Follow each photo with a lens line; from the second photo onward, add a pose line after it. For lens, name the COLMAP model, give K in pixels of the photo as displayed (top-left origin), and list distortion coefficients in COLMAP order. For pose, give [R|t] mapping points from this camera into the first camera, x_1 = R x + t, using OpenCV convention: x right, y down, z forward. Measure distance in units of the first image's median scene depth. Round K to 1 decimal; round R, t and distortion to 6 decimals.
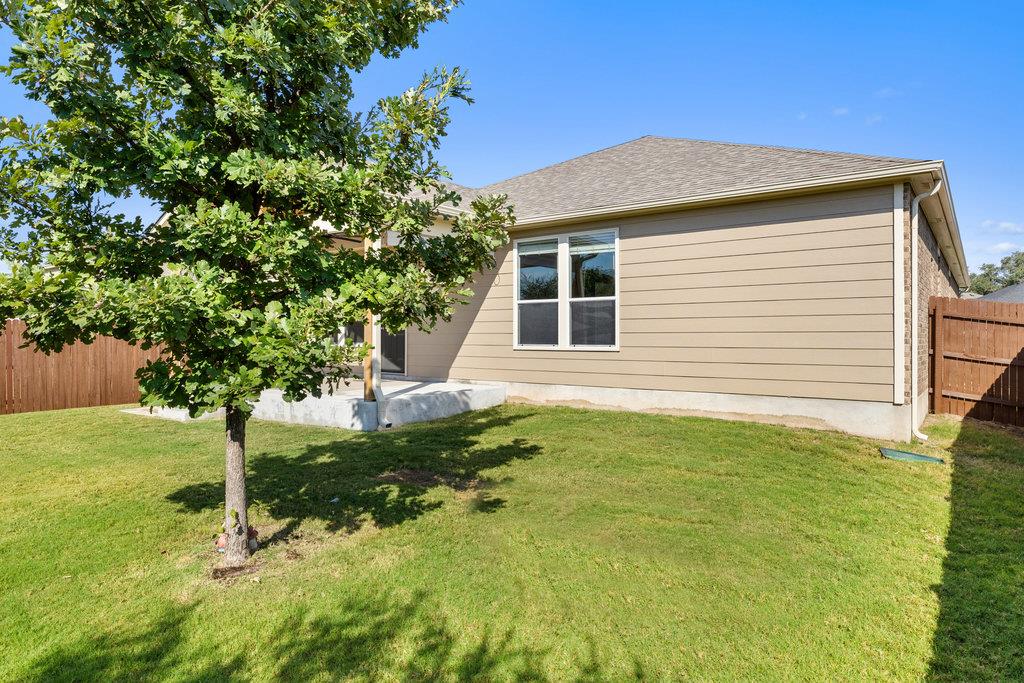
lens RADIAL K [[636.7, 0, 512.5], [0, 636.7, 327.5], [0, 0, 1]] dist [0.000496, -0.000040]
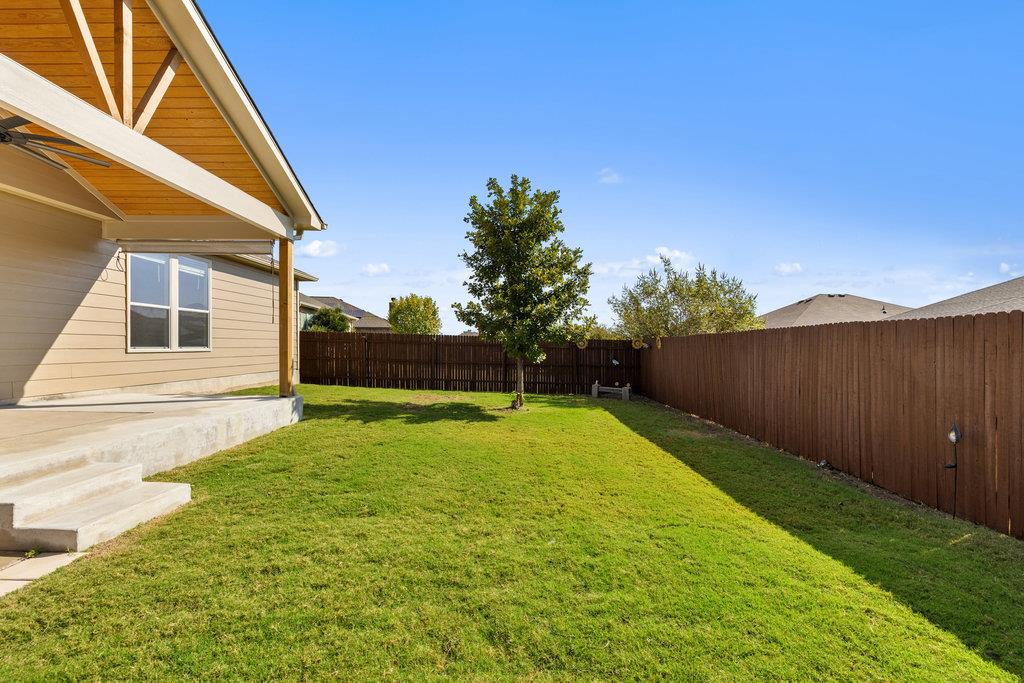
lens RADIAL K [[440.6, 0, 511.8], [0, 440.6, 350.4], [0, 0, 1]] dist [0.003405, 0.000744]
pose [[-0.593218, -0.005690, 0.805022, -0.938839], [-0.007899, 0.999968, 0.001248, 0.027702], [-0.805003, -0.005619, -0.593243, 1.000322]]
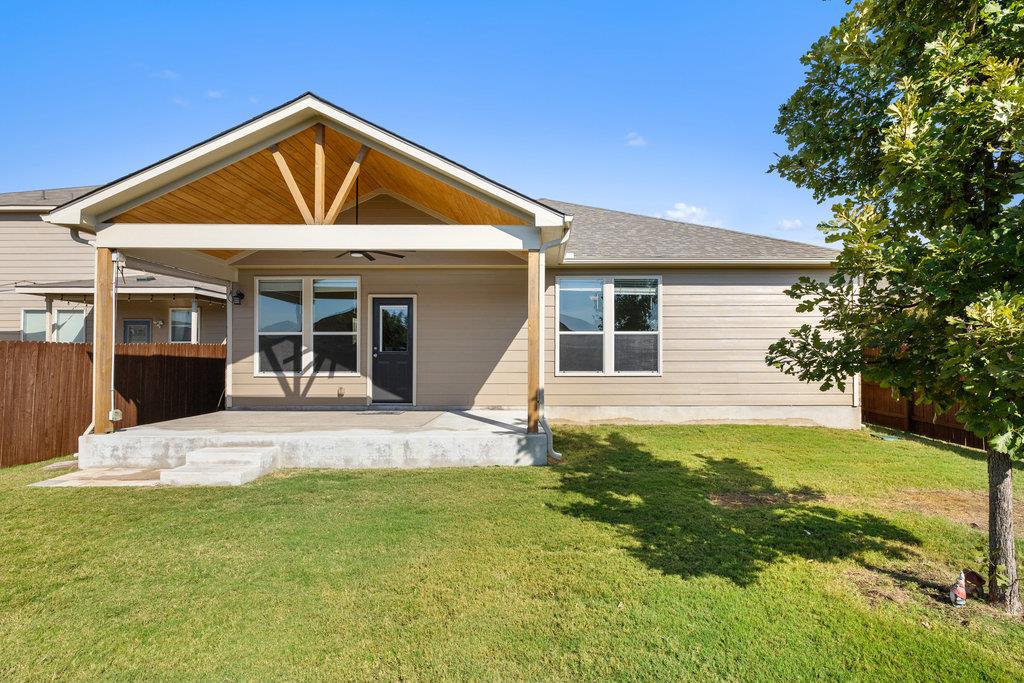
lens RADIAL K [[509.6, 0, 531.0], [0, 509.6, 351.8], [0, 0, 1]] dist [-0.001465, 0.000283]
pose [[0.799961, 0.011872, 0.599935, -0.600135], [-0.007495, 0.999924, -0.009793, 0.001744], [-0.600005, 0.003338, 0.799989, 0.349554]]
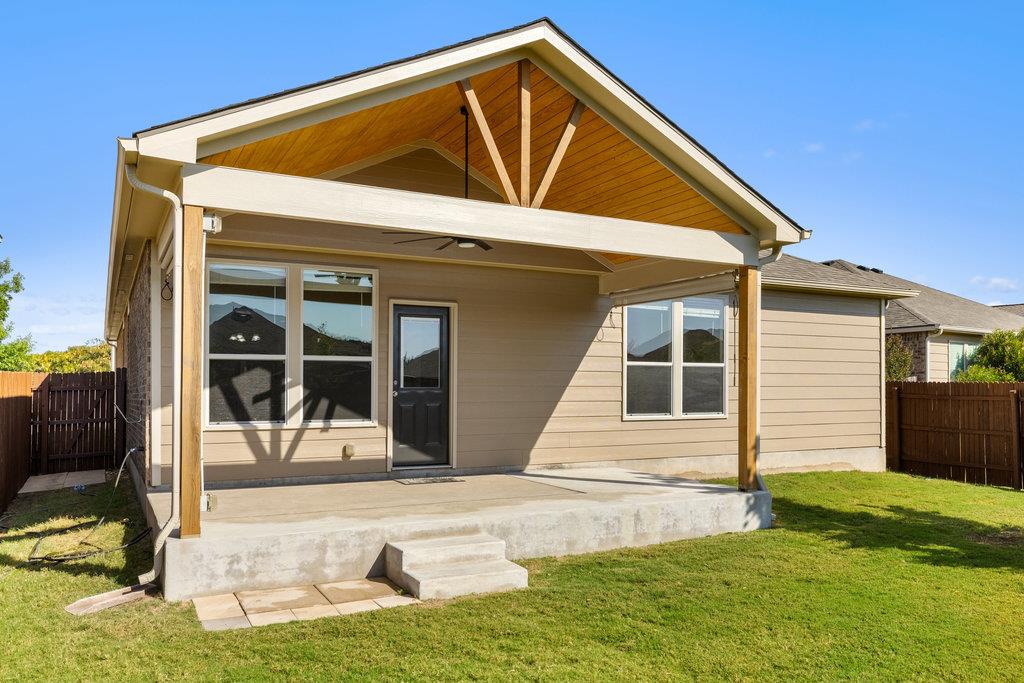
lens RADIAL K [[795.3, 0, 513.3], [0, 795.3, 386.8], [0, 0, 1]] dist [-0.002445, 0.001468]
pose [[0.416819, 0.009496, 0.908940, -1.072064], [-0.007462, 0.999947, -0.007025, -0.001148], [-0.908959, -0.003854, 0.416868, 0.752626]]
